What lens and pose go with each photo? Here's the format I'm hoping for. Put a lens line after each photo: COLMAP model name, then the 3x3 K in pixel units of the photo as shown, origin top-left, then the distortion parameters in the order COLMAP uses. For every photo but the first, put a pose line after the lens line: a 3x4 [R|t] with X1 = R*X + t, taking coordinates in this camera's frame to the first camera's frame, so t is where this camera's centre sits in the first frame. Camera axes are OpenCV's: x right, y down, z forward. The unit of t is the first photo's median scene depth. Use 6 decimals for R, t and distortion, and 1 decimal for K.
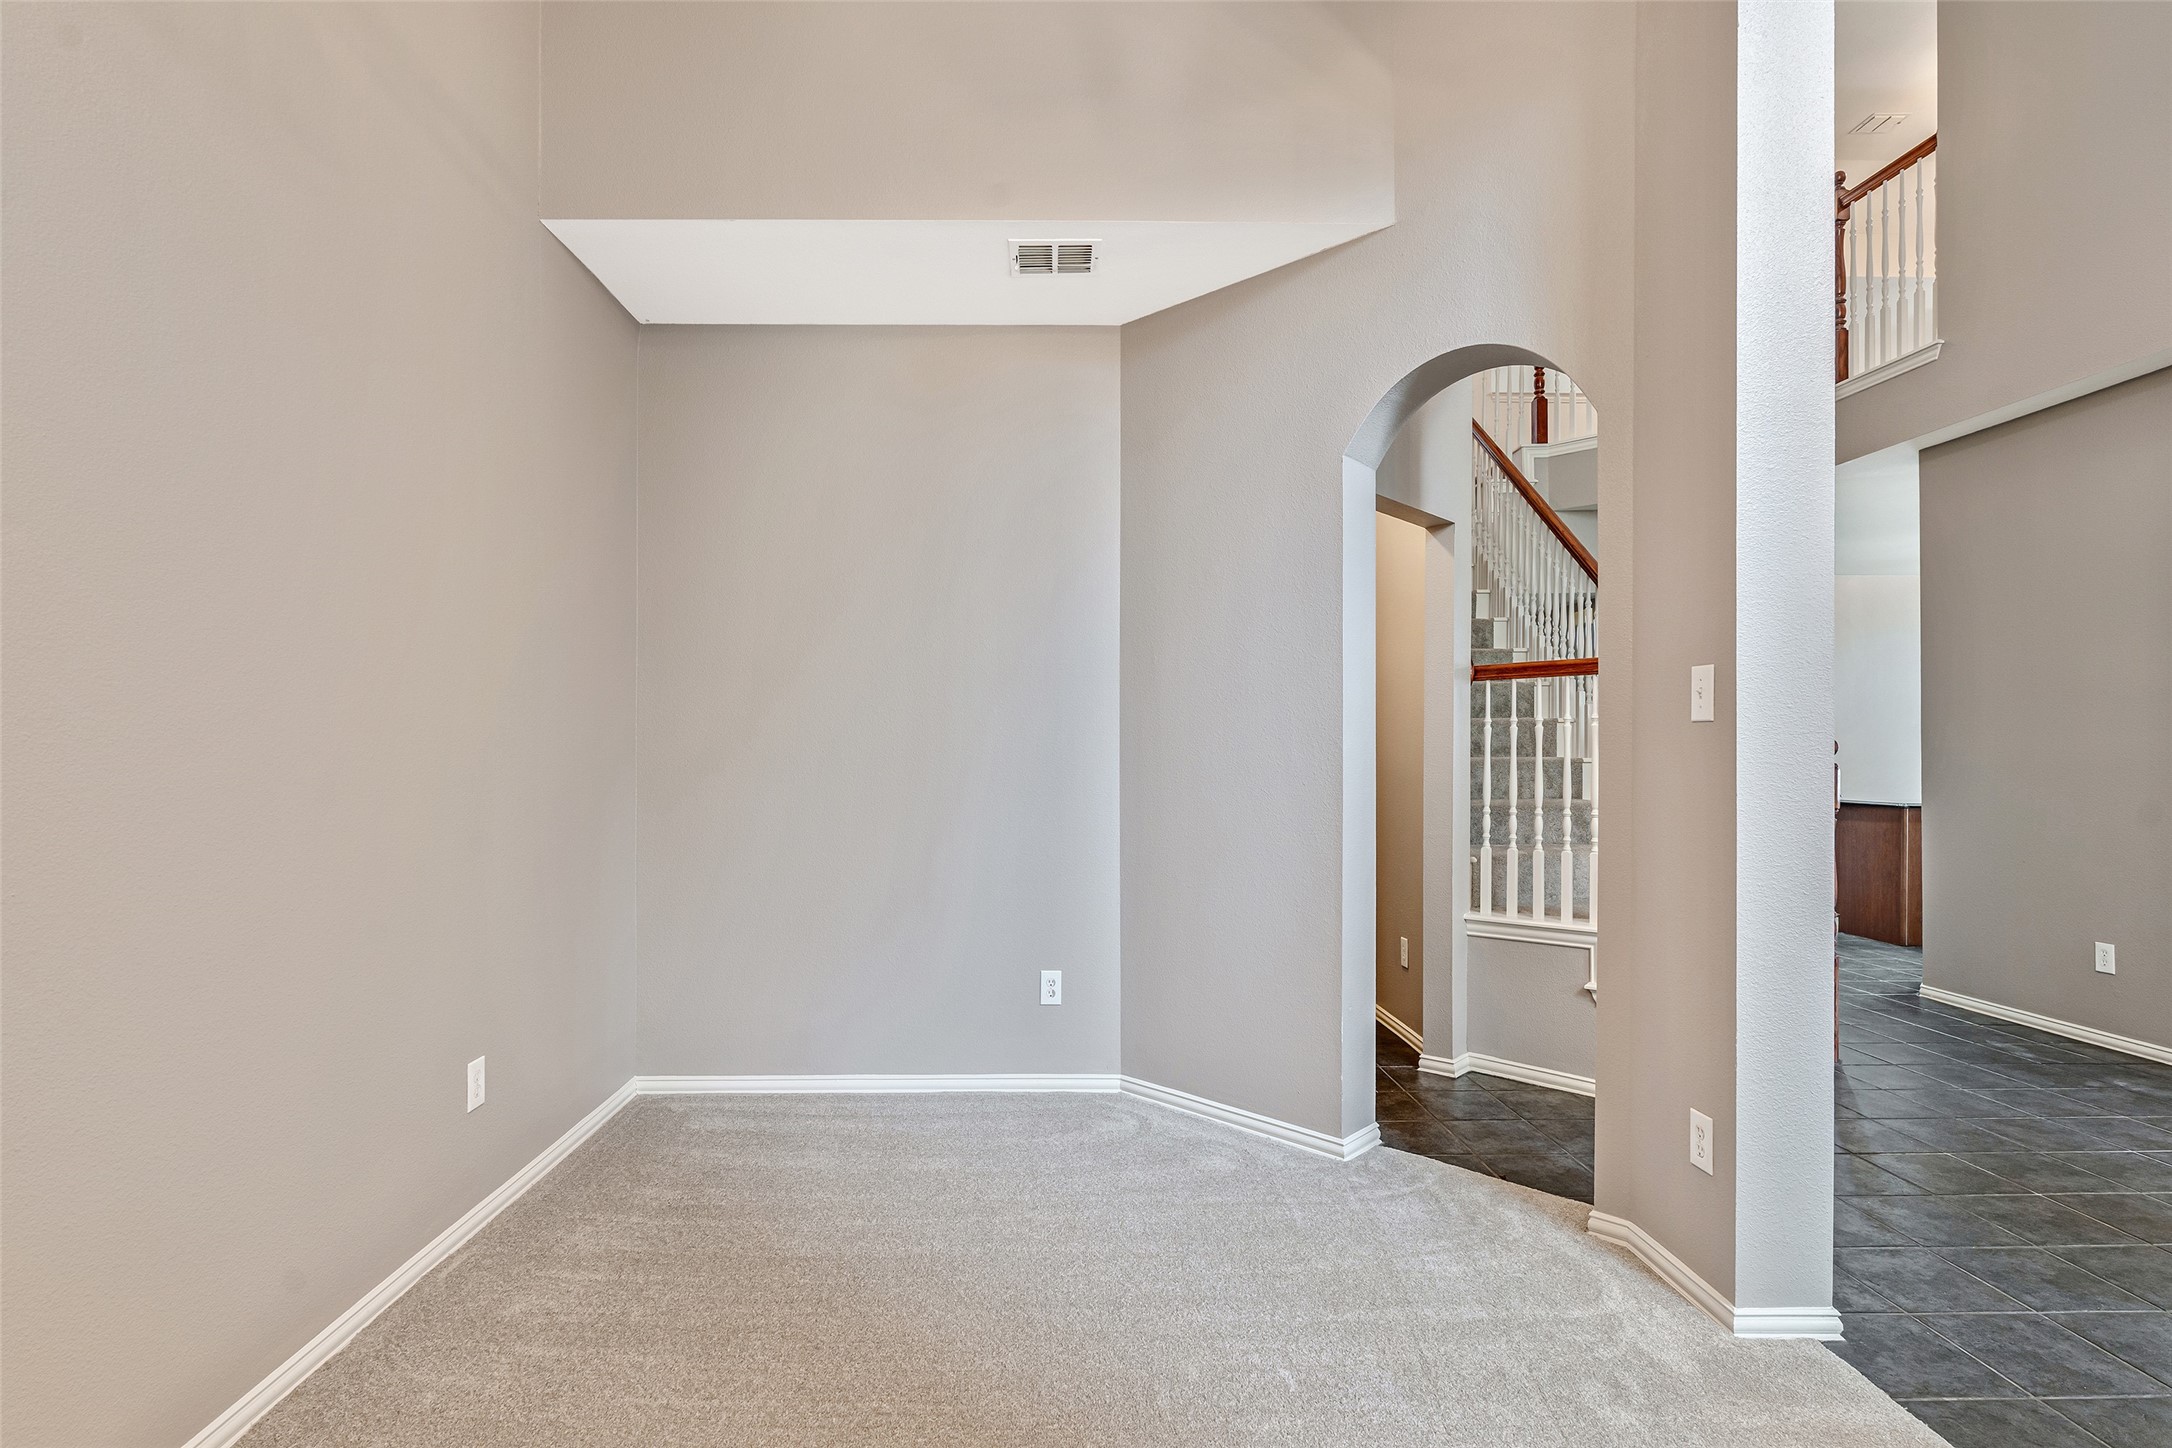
lens RADIAL K [[1078.9, 0, 1041.0], [0, 1078.9, 741.4], [0, 0, 1]] dist [-0.006194, -0.001198]
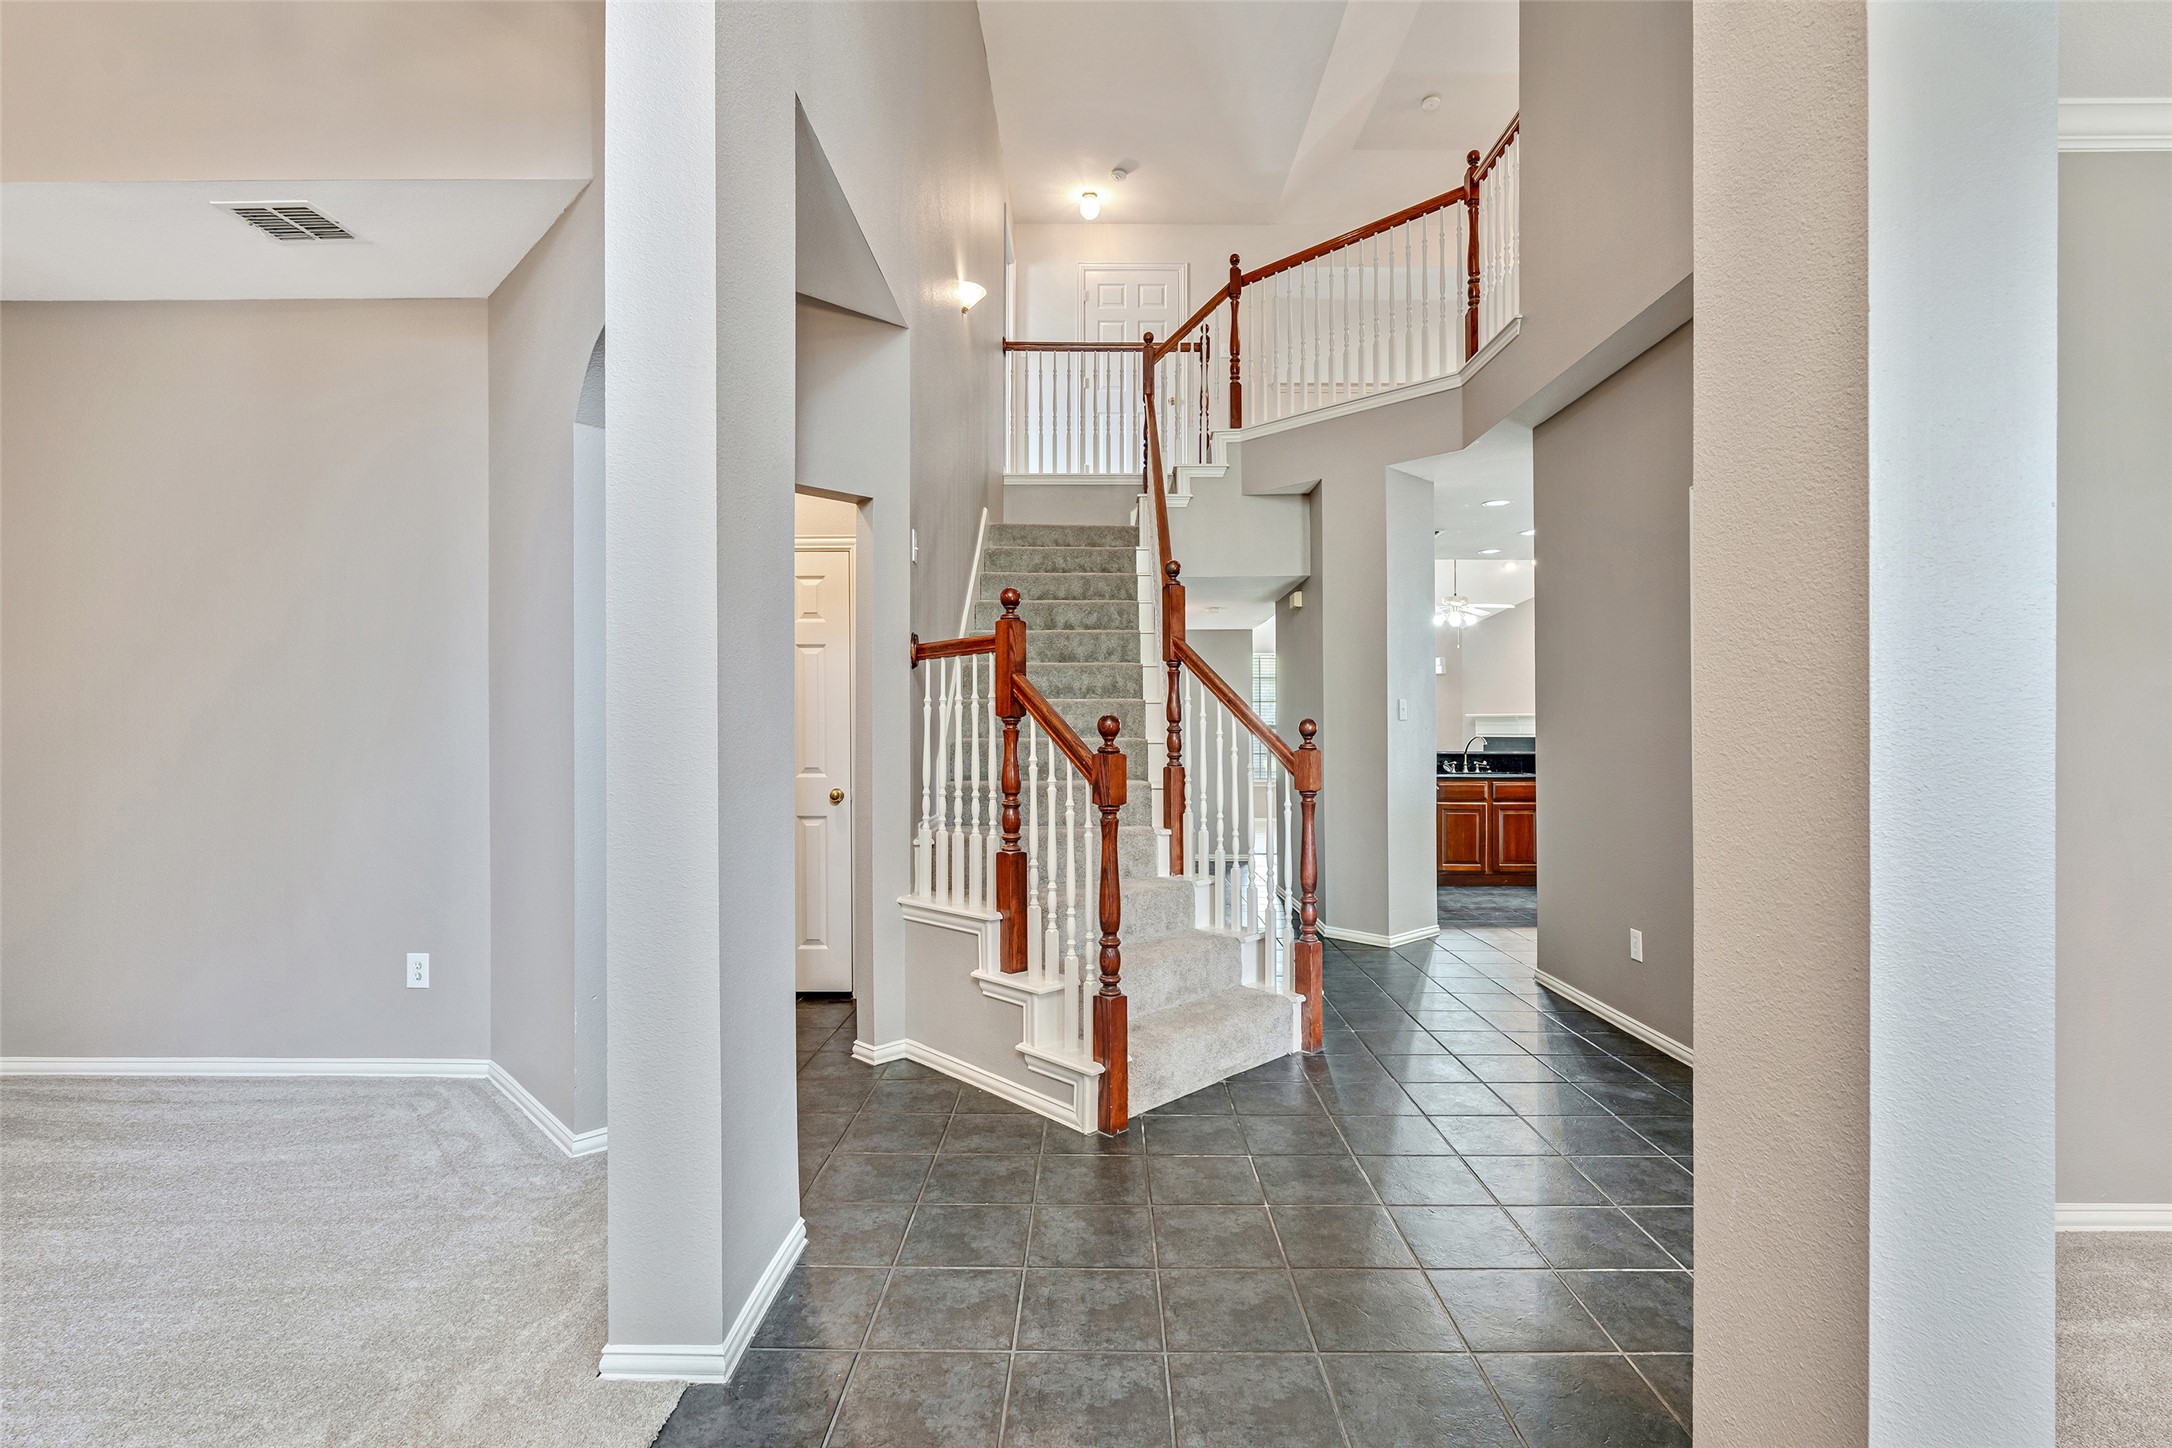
lens RADIAL K [[1011.5, 0, 1087.9], [0, 1011.5, 719.8], [0, 0, 1]] dist [-0.003950, 0.000433]
pose [[0.999725, 0.000769, -0.023438, 0.641893], [-0.000906, 0.999983, -0.005829, 0.004530], [0.023434, 0.005848, 0.999708, 0.092978]]
